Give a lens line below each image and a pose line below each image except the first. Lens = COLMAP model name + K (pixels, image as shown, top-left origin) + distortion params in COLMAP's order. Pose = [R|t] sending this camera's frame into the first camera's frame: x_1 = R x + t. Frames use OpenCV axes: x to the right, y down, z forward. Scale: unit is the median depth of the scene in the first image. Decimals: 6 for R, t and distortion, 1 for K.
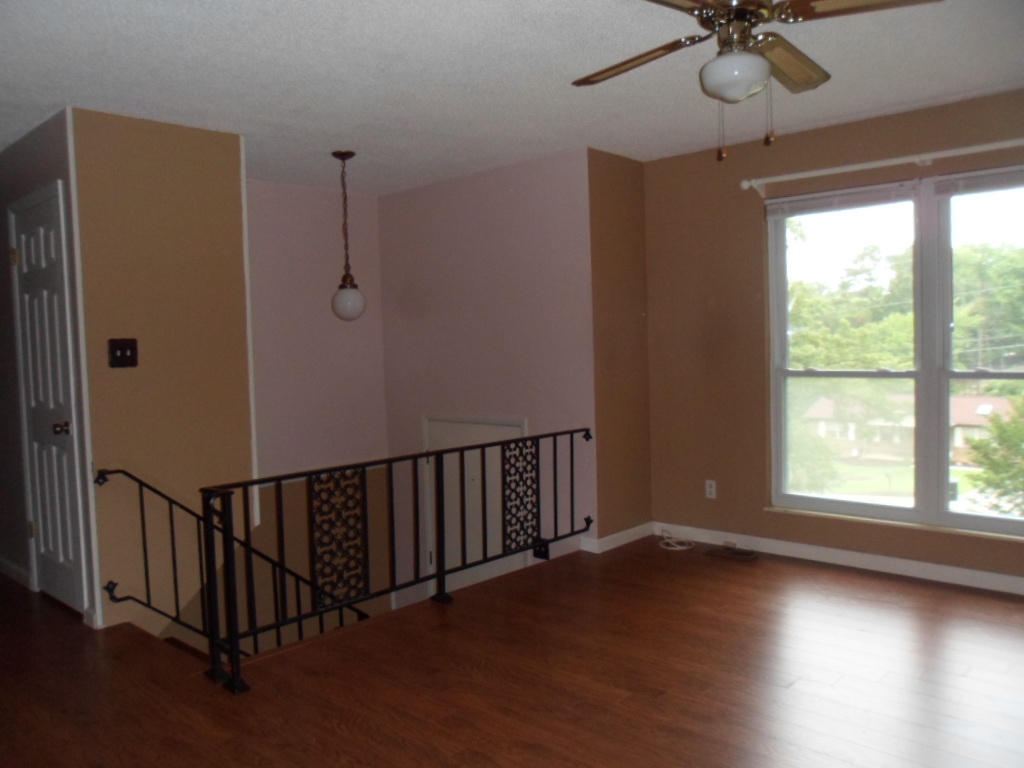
lens RADIAL K [[806.0, 0, 514.2], [0, 806.0, 386.6], [0, 0, 1]] dist [-0.053270, 0.010061]
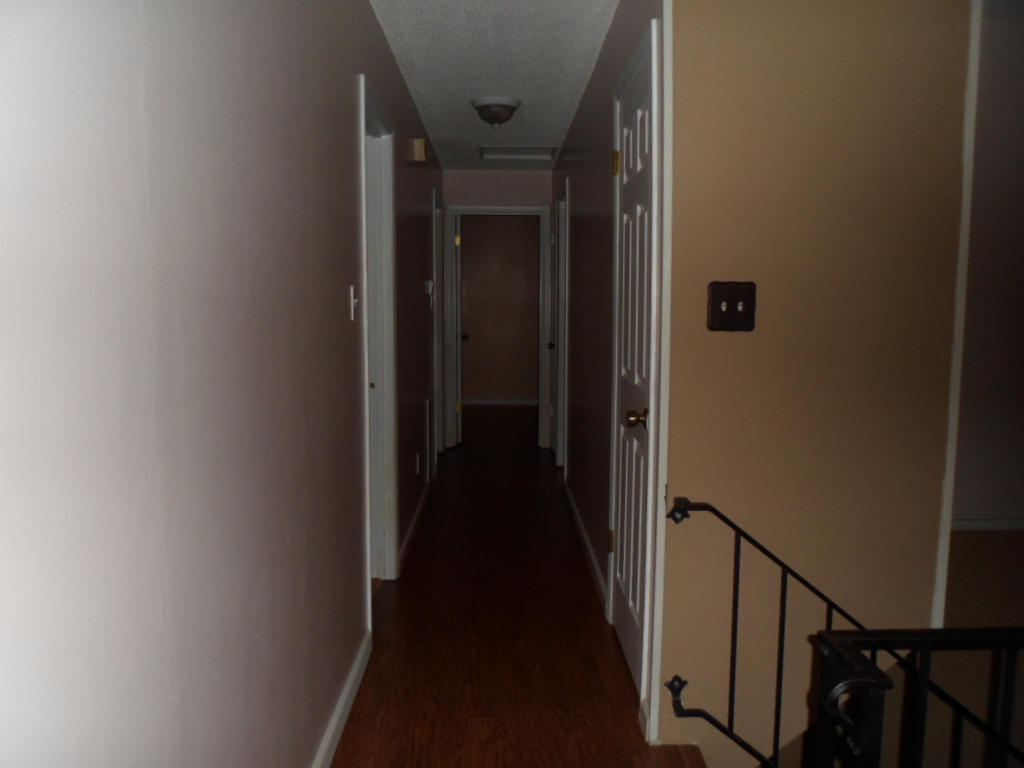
lens RADIAL K [[806.0, 0, 517.8], [0, 806.0, 386.9], [0, 0, 1]] dist [-0.053270, 0.010061]
pose [[0.692666, 0.112806, -0.712383, -0.173901], [-0.057899, 0.993203, 0.100977, -0.034095], [0.718931, -0.028698, 0.694489, 0.477619]]
